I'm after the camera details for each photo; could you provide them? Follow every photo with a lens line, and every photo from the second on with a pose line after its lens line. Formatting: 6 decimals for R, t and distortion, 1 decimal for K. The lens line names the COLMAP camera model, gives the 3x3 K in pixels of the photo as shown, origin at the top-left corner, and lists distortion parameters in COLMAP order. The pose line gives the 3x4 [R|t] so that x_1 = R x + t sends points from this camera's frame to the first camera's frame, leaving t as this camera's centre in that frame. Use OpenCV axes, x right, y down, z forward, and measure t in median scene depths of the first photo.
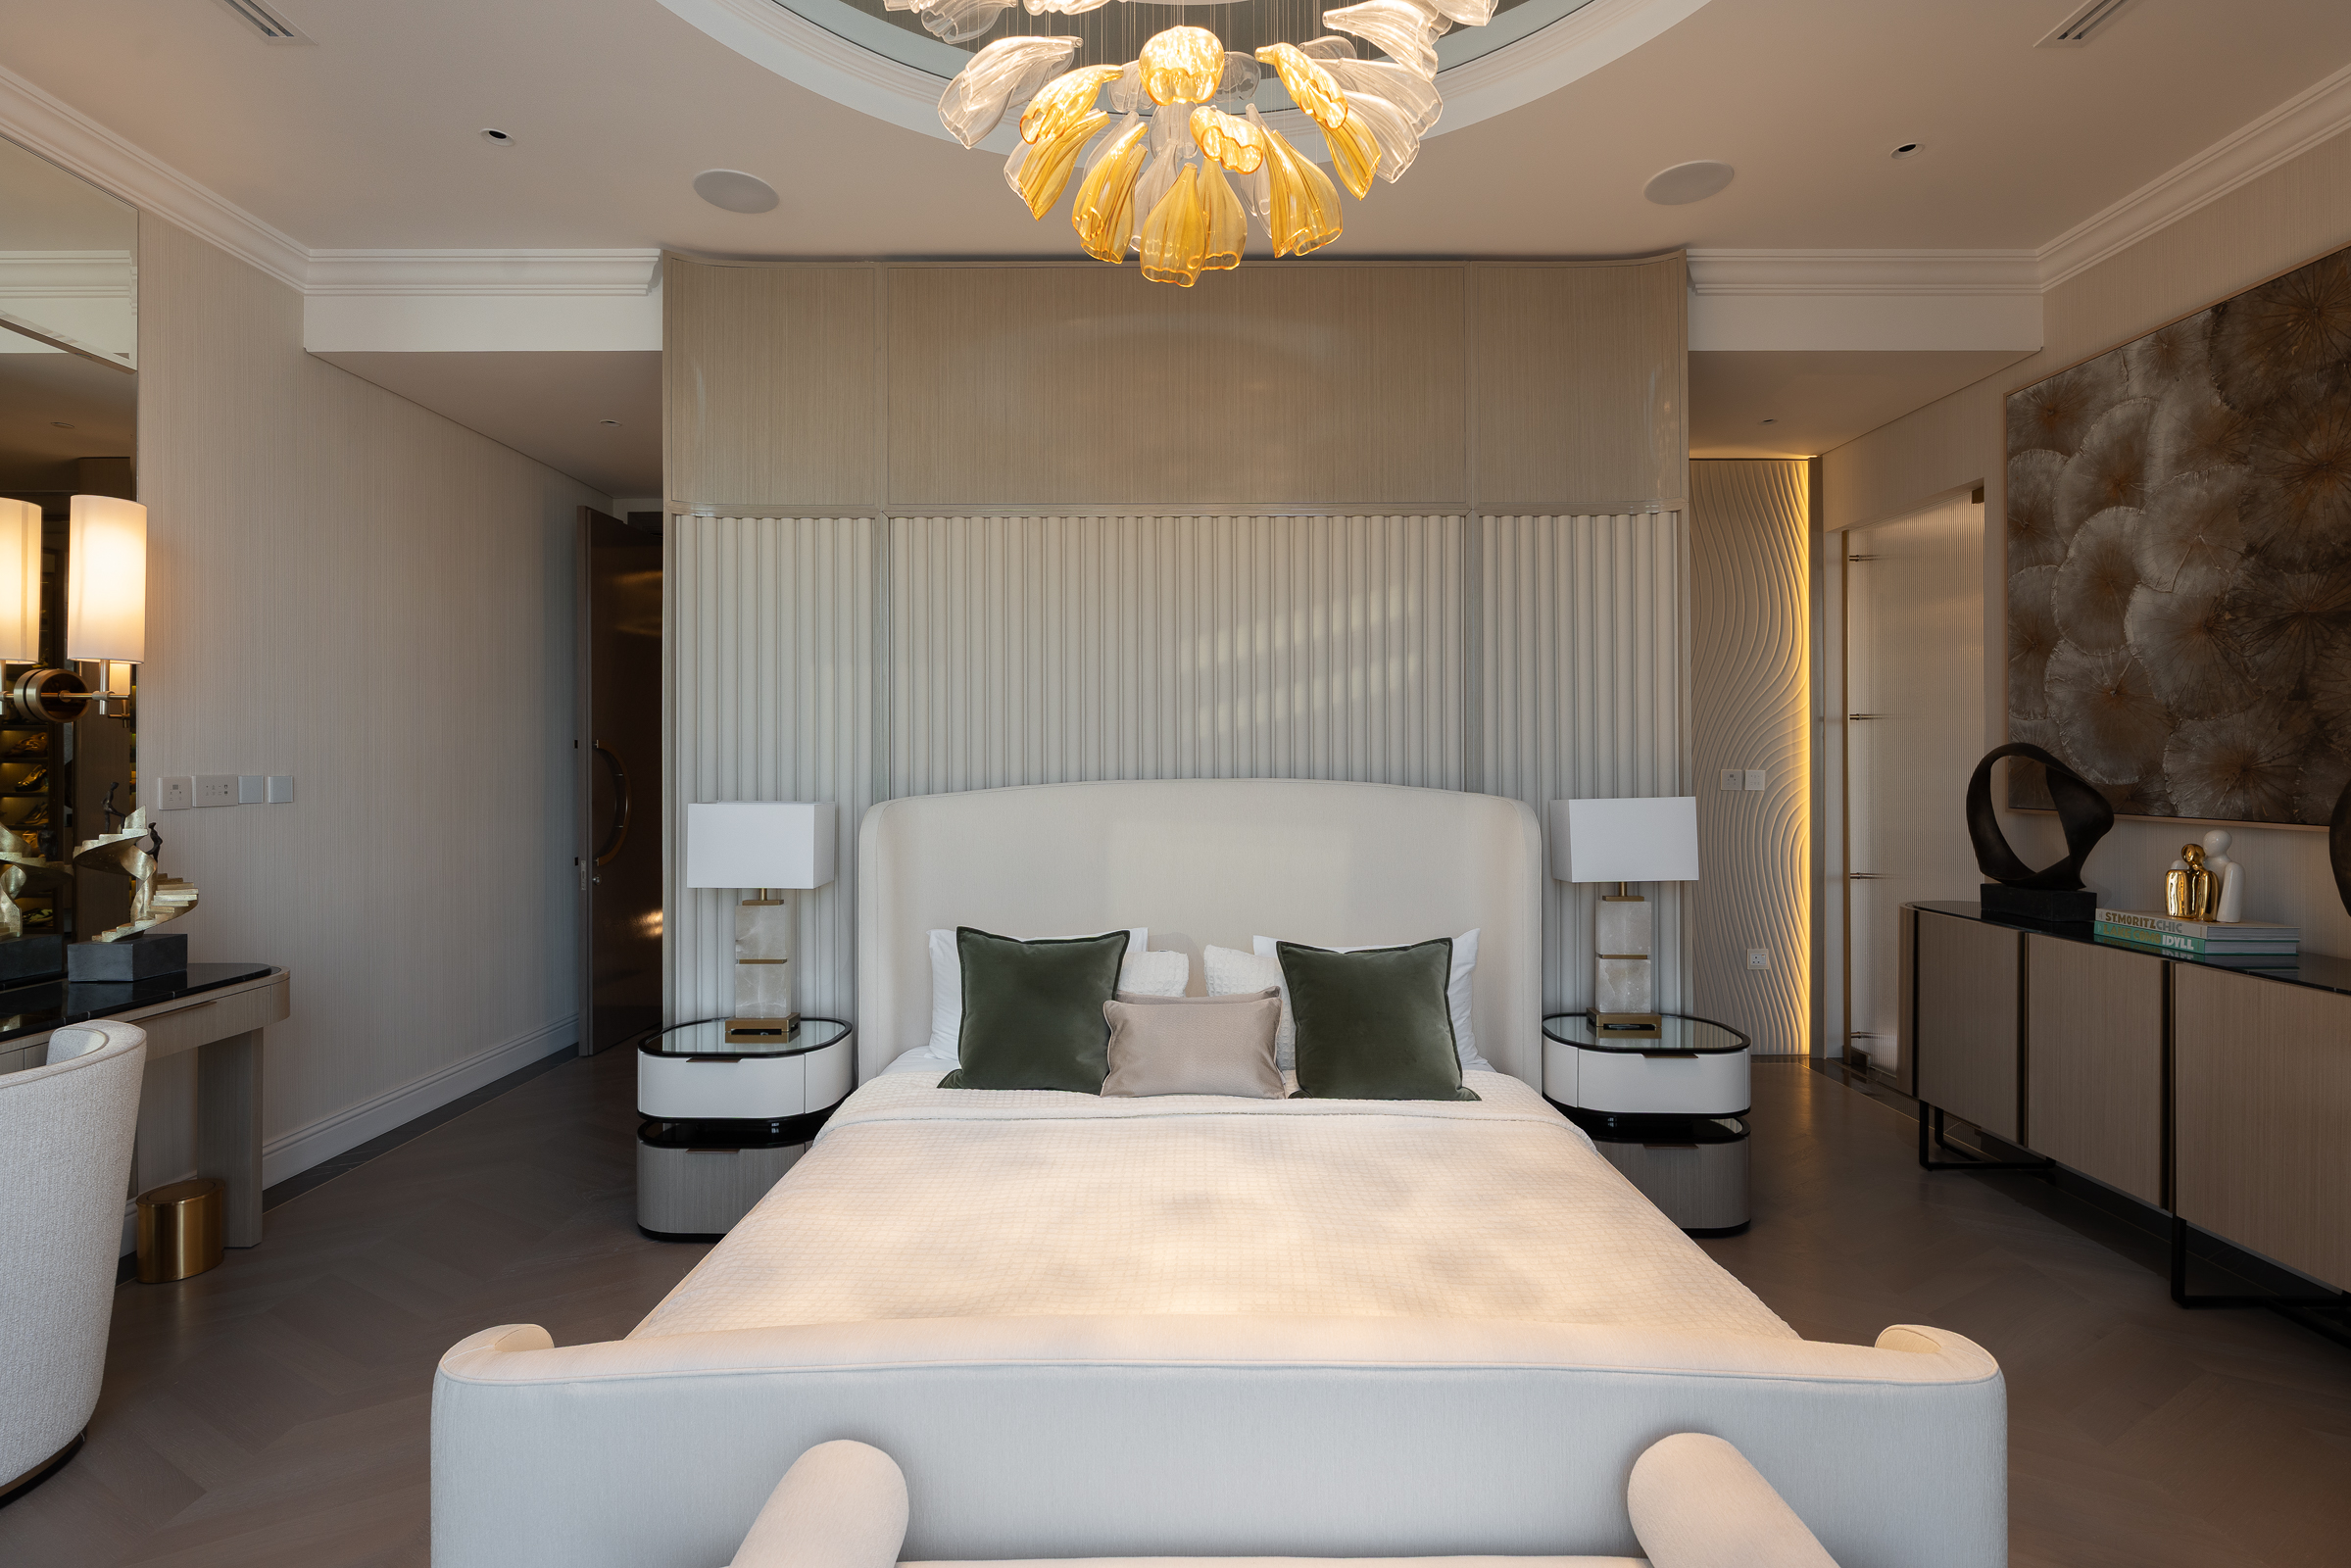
lens RADIAL K [[1047.9, 0, 1137.8], [0, 1047.9, 764.1], [0, 0, 1]] dist [-0.005555, -0.000339]
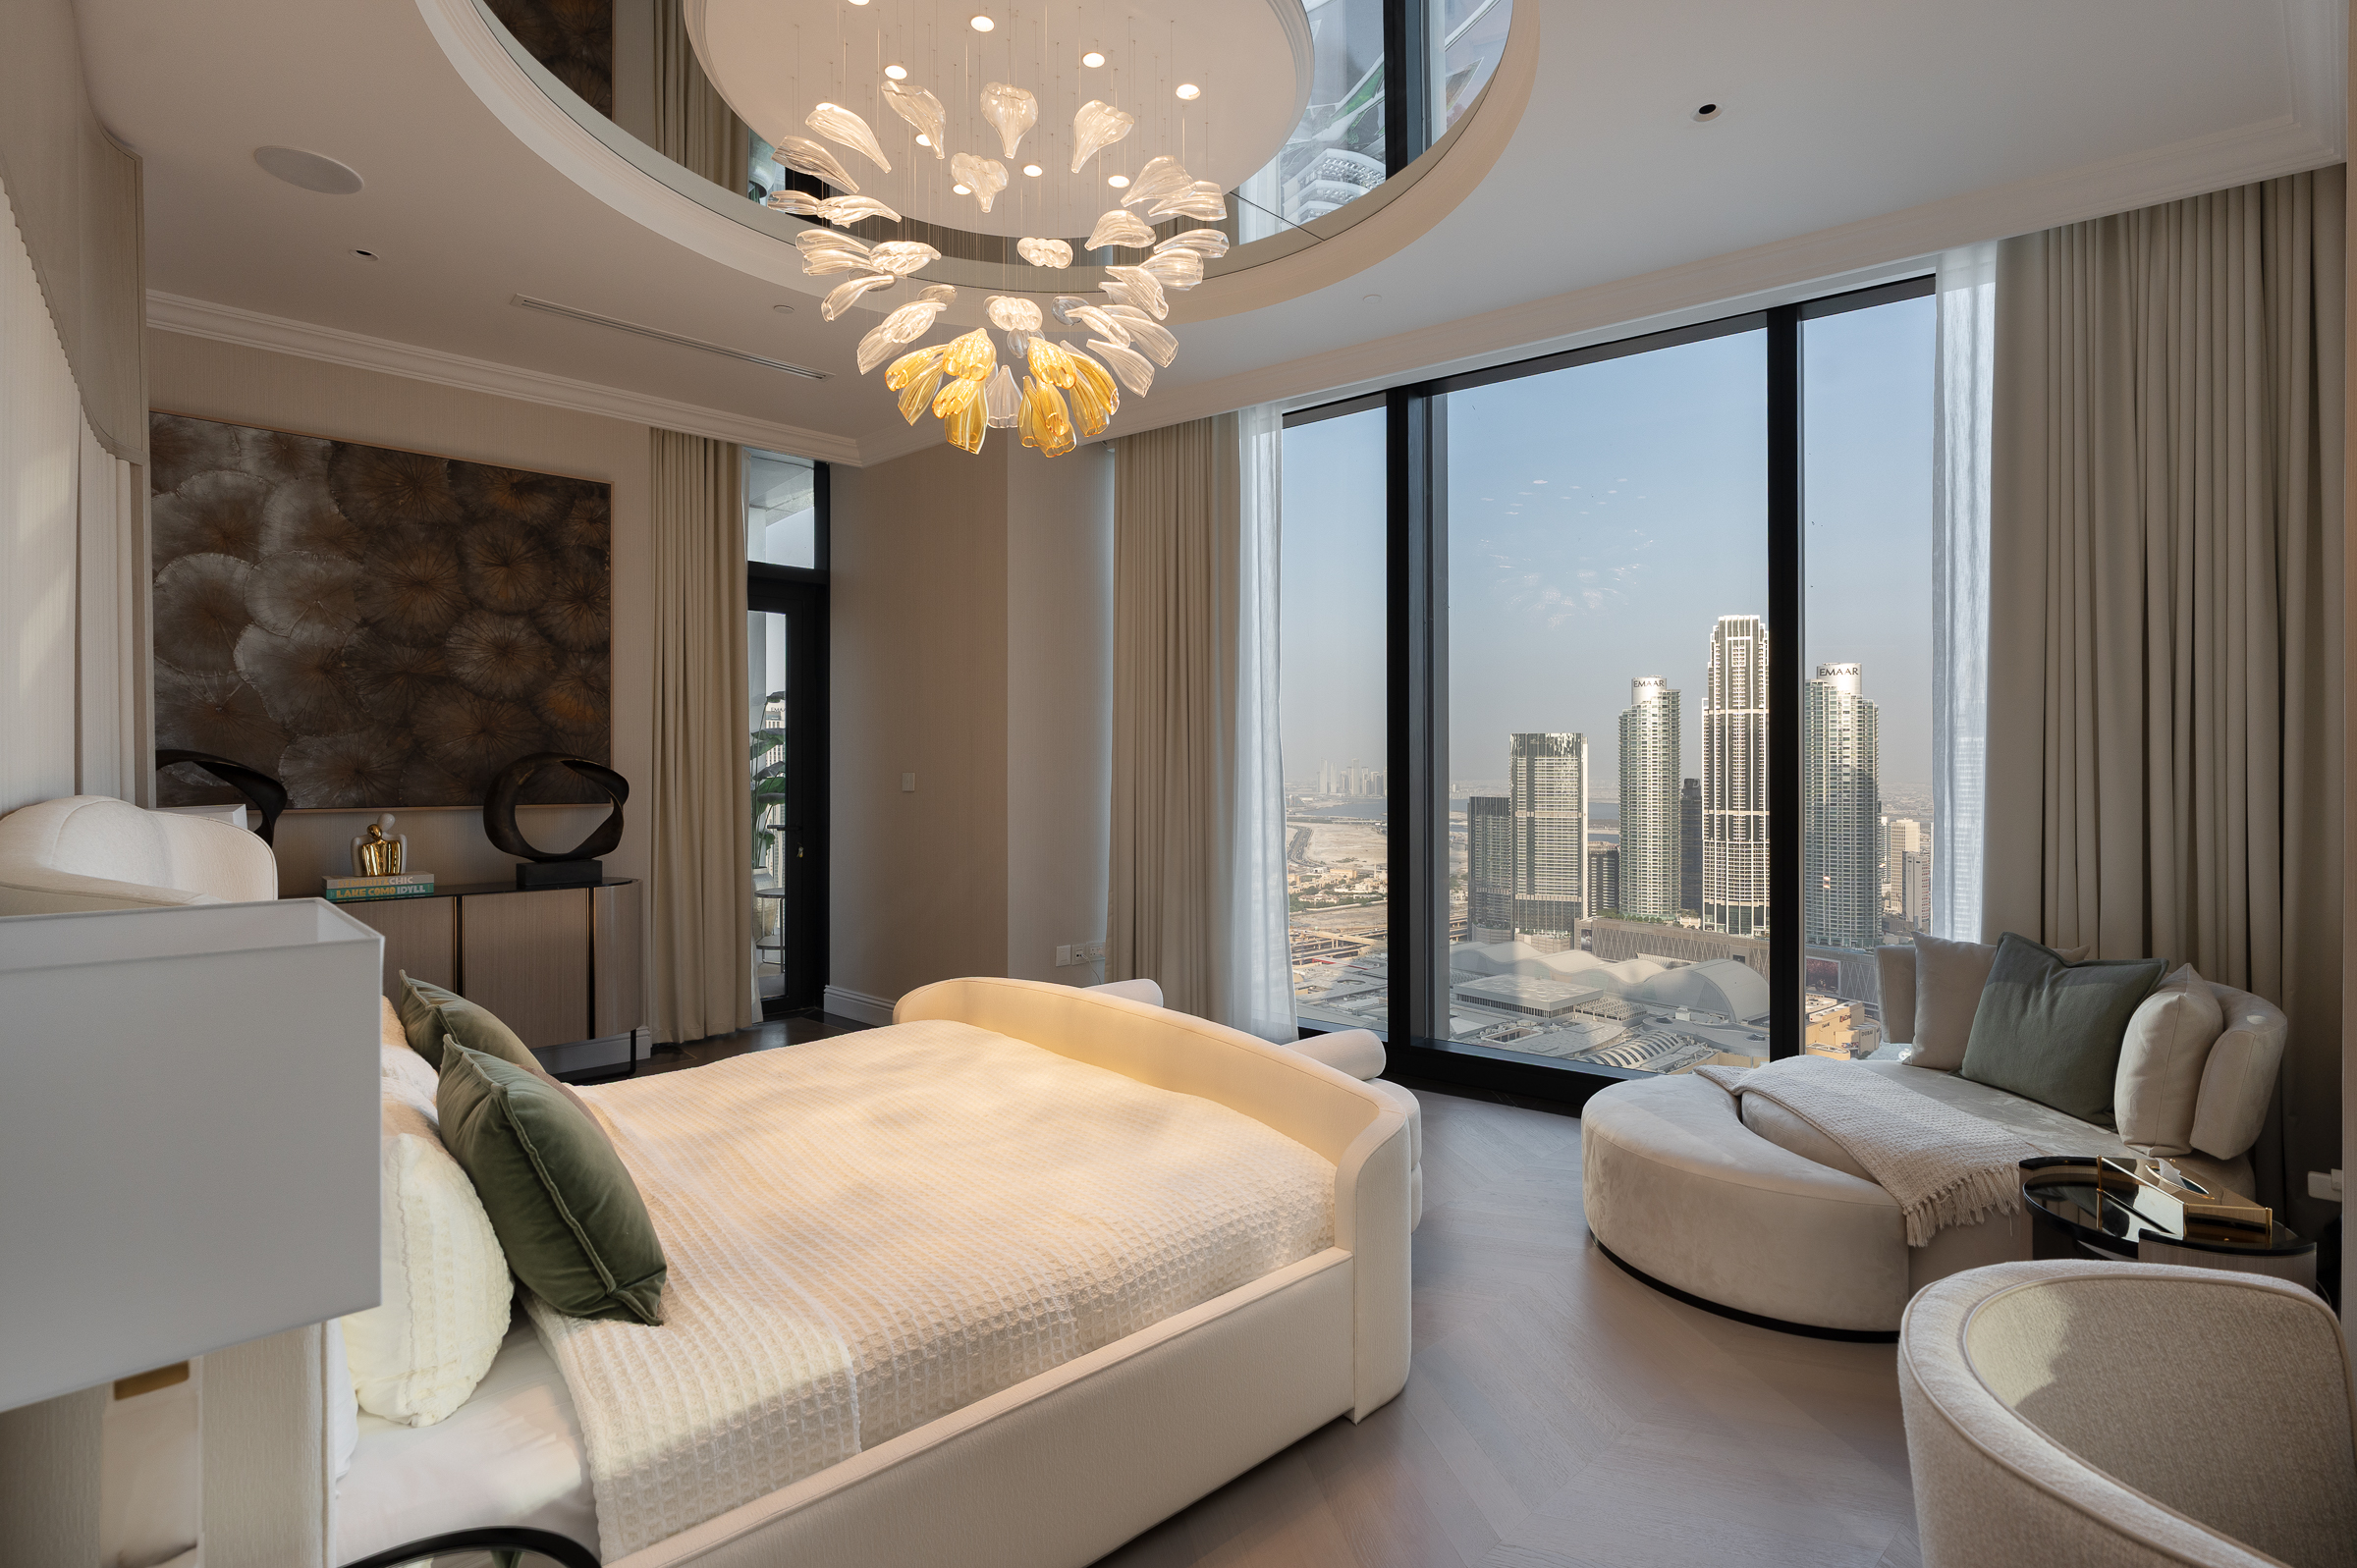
lens RADIAL K [[1050.5, 0, 1174.4], [0, 1050.5, 780.1], [0, 0, 1]] dist [-0.005555, -0.000339]
pose [[-0.674897, -0.006204, 0.737886, -0.740975], [0.003847, 0.999921, 0.011926, 0.002986], [-0.737902, 0.010888, -0.674820, 1.081504]]
